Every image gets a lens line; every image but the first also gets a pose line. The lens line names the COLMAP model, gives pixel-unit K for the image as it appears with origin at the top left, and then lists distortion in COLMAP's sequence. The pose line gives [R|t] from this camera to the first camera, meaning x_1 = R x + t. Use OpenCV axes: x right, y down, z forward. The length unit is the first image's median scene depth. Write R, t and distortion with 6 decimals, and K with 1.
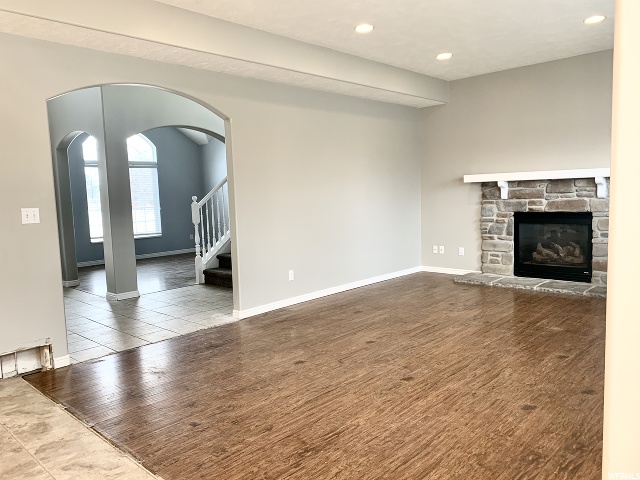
lens RADIAL K [[486.1, 0, 320.0], [0, 486.1, 240.0], [0, 0, 1]] dist [-0.000020, 0.000087]
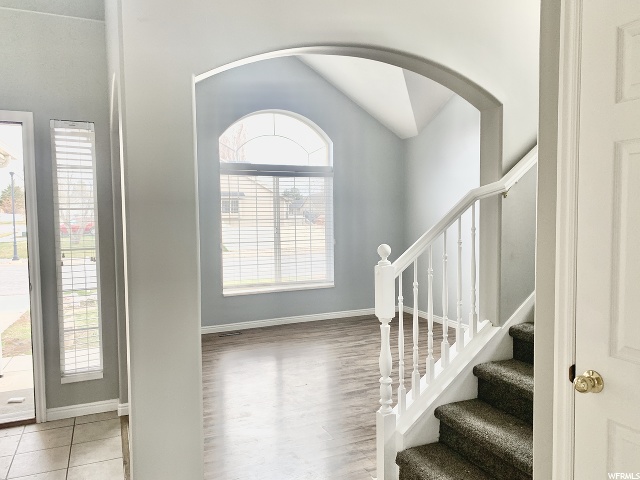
lens RADIAL K [[486.1, 0, 320.0], [0, 486.1, 240.0], [0, 0, 1]] dist [-0.000020, 0.000087]
pose [[0.920052, 0.046810, -0.388989, -0.157433], [-0.057911, 0.998179, -0.016855, -0.083793], [0.387492, 0.038034, 0.921088, 0.631812]]
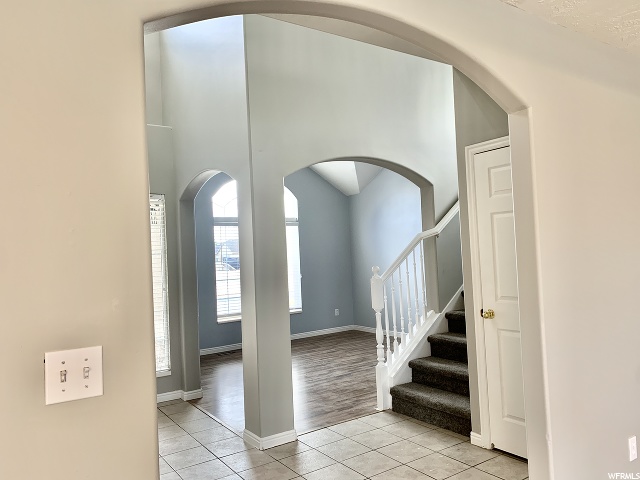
lens RADIAL K [[485.2, 0, 320.0], [0, 485.2, 240.0], [0, 0, 1]] dist [0.059654, -0.001376]
pose [[0.974863, -0.017142, -0.222144, -0.183408], [-0.008776, 0.993308, -0.115159, -0.050407], [0.222632, 0.114214, 0.968189, 0.357330]]
